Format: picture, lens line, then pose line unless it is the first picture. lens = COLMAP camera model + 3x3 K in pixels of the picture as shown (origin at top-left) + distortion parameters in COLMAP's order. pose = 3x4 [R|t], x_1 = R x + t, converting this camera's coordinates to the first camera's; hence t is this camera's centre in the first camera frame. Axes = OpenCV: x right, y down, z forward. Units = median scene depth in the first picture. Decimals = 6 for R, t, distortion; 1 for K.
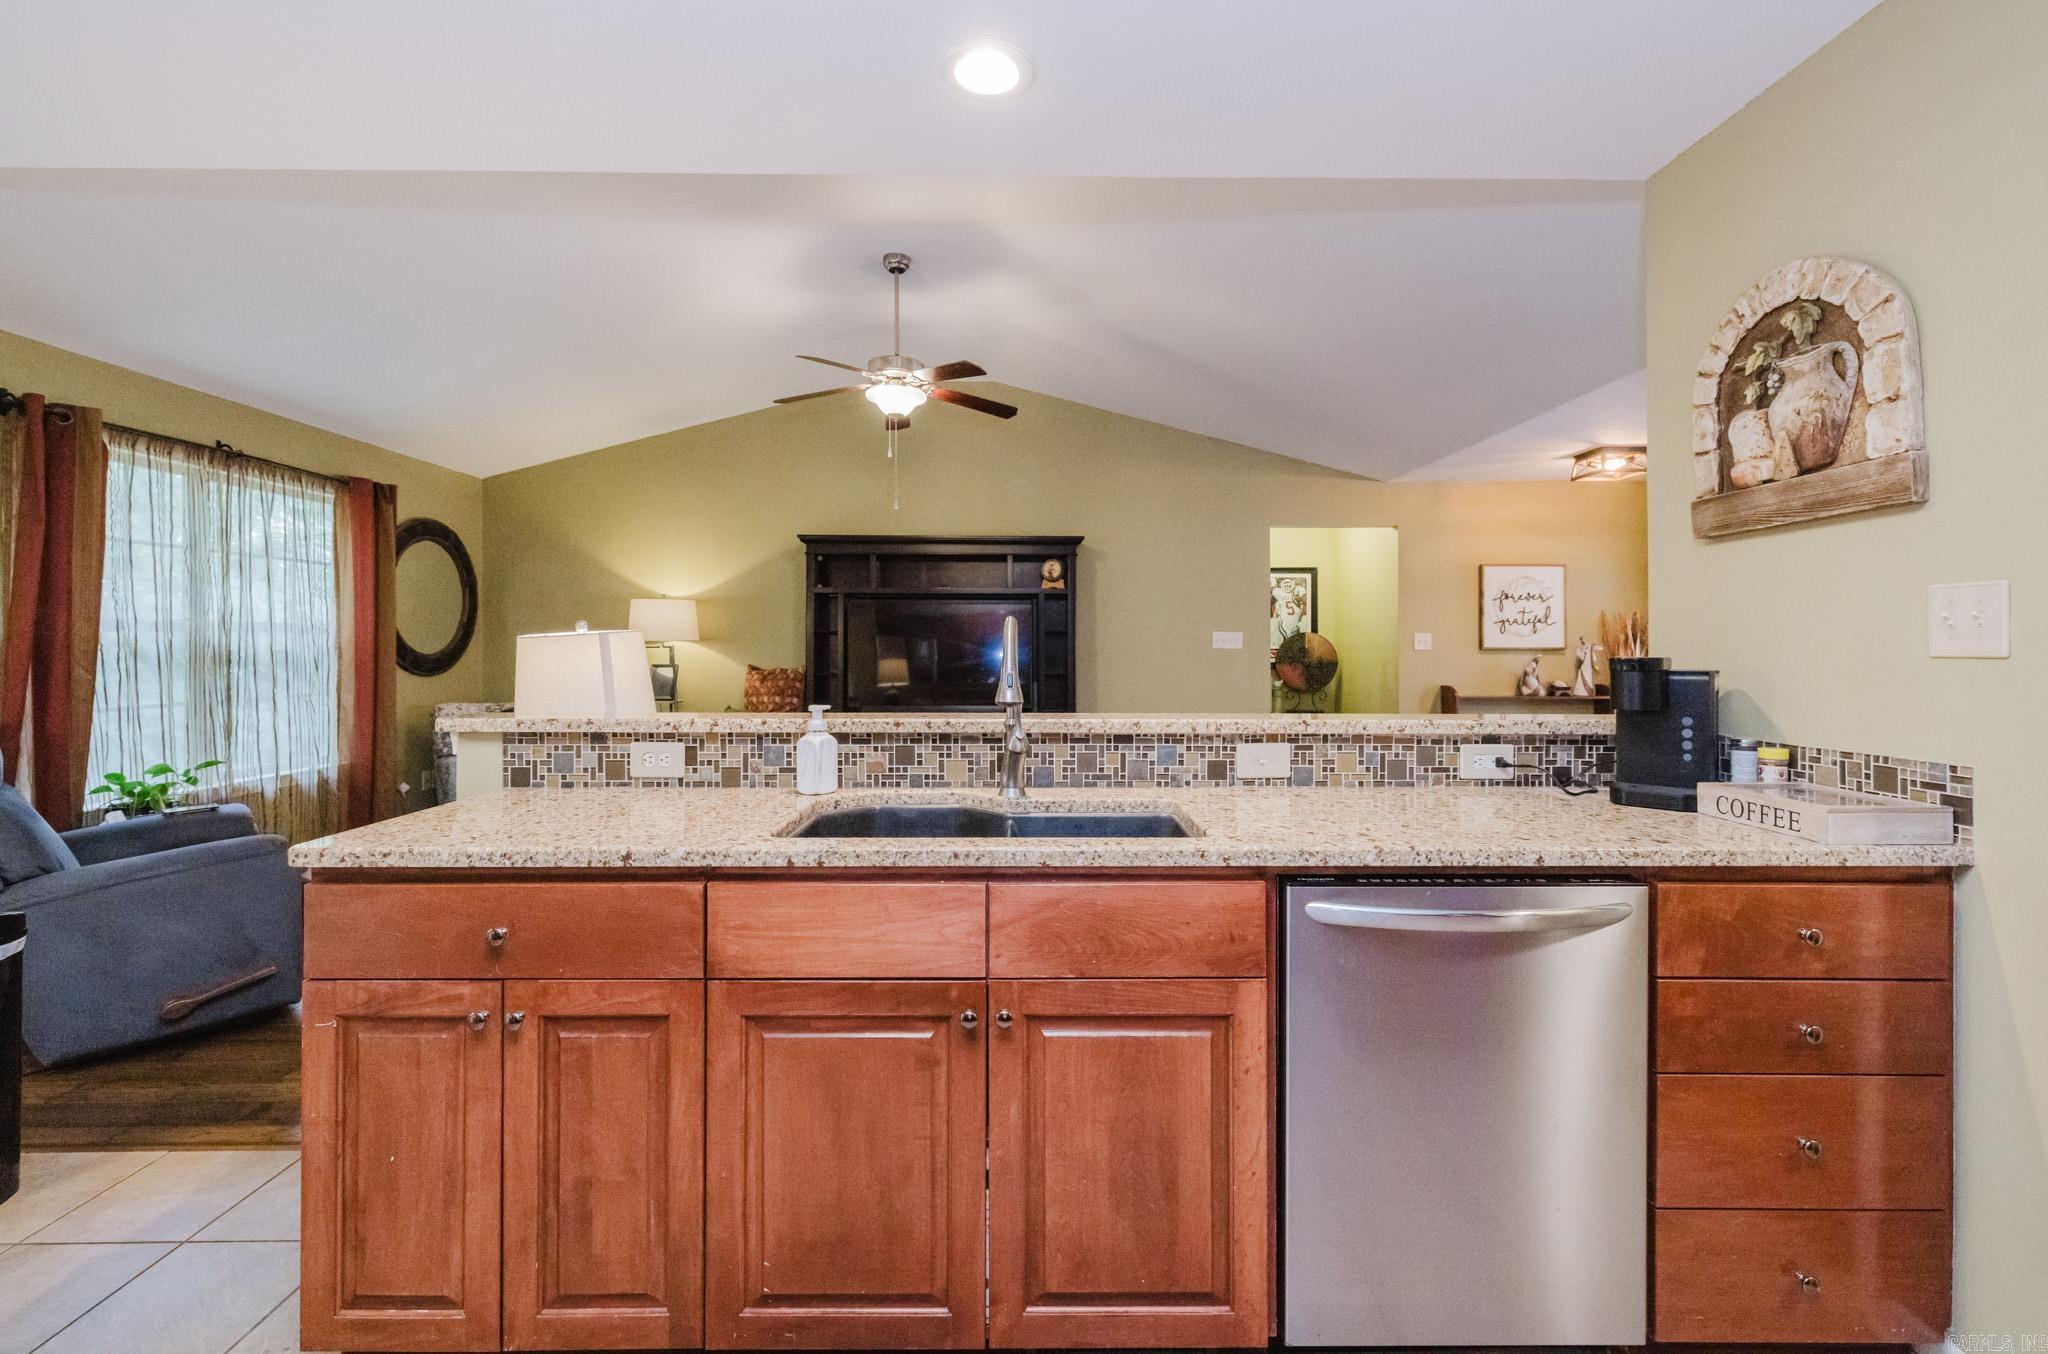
lens RADIAL K [[910.5, 0, 1030.9], [0, 910.5, 640.9], [0, 0, 1]] dist [0.001128, 0.000311]
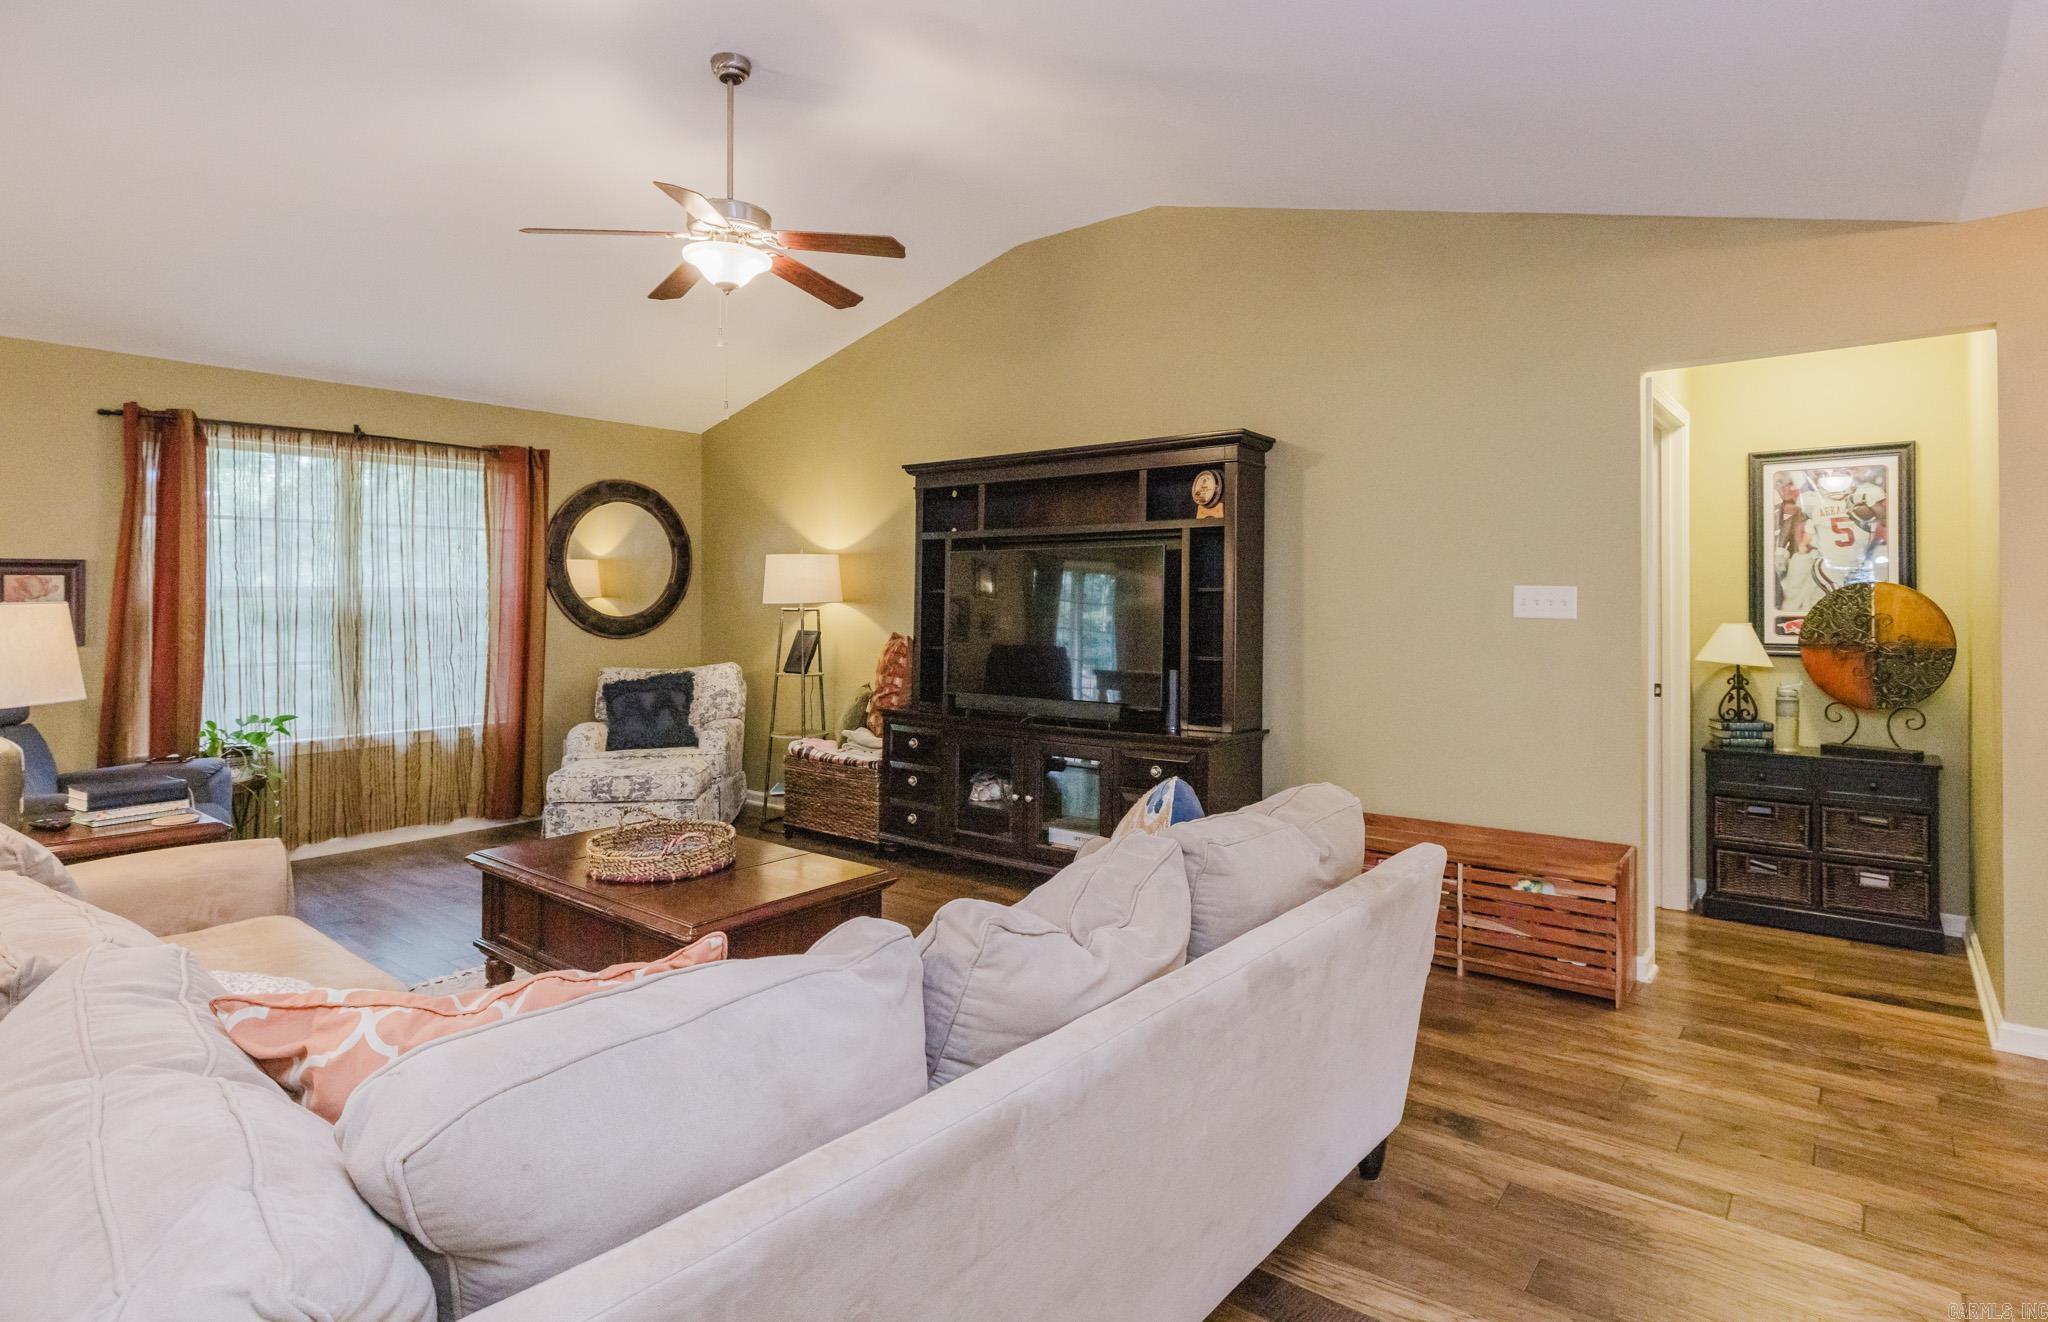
lens RADIAL K [[1064.0, 0, 1005.5], [0, 1064.0, 584.0], [0, 0, 1]] dist [0.002079, 0.000629]
pose [[0.764644, -0.009881, -0.644378, 1.107831], [0.005580, 0.999946, -0.008711, -0.021690], [0.644429, 0.003066, 0.764658, 1.042785]]
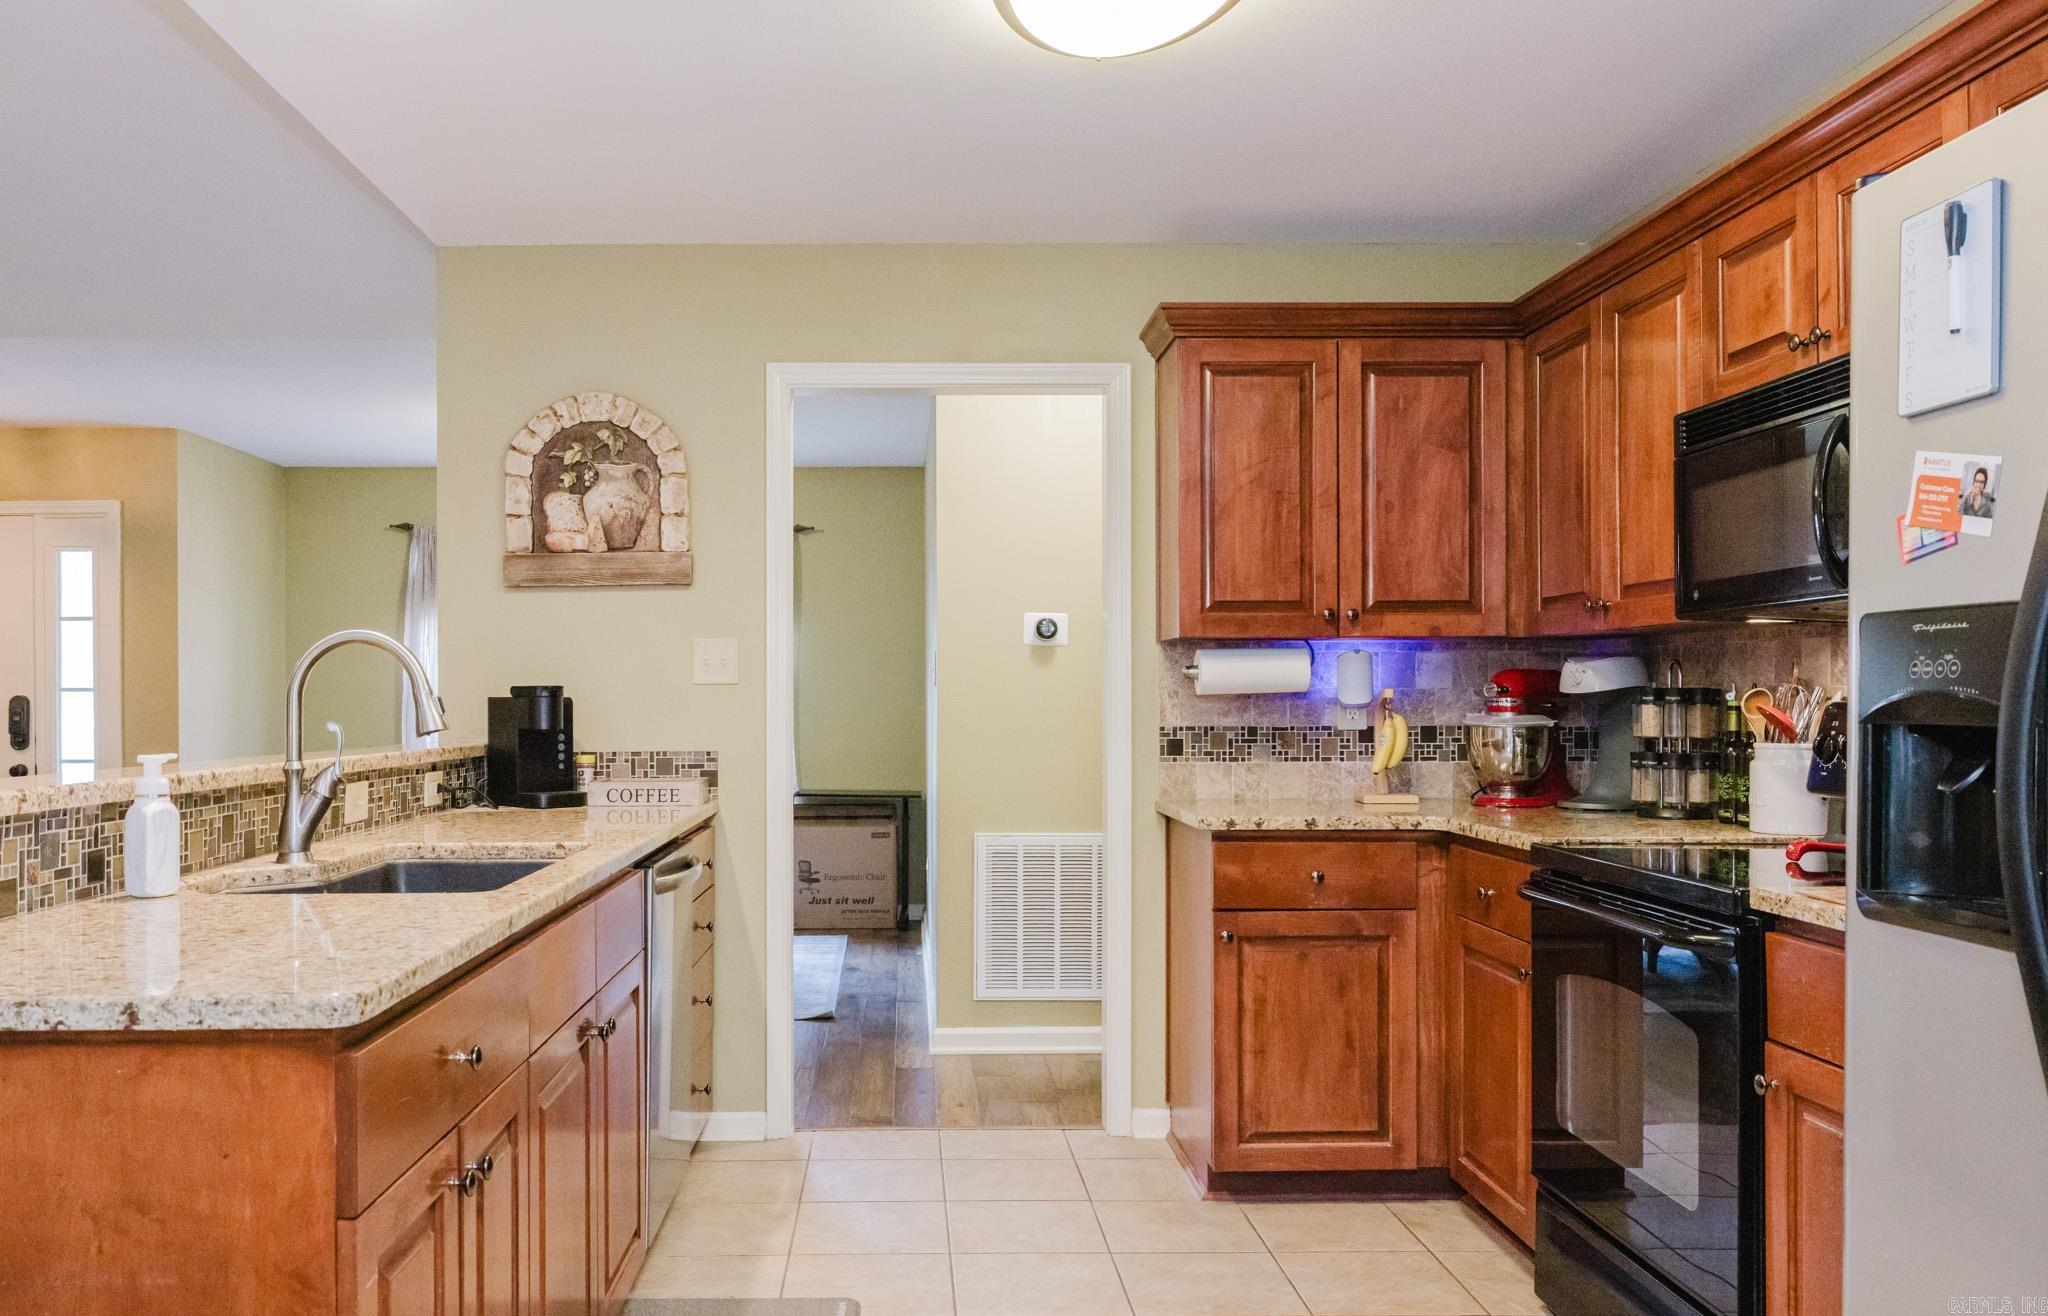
lens RADIAL K [[1537.5, 0, 942.5], [0, 1537.5, 708.6], [0, 0, 1]] dist [-0.017297, 0.013976]
pose [[-0.007615, -0.008313, 0.999936, -1.242084], [-0.001928, 0.999964, 0.008298, 0.027592], [-0.999969, -0.001865, -0.007630, 0.444894]]
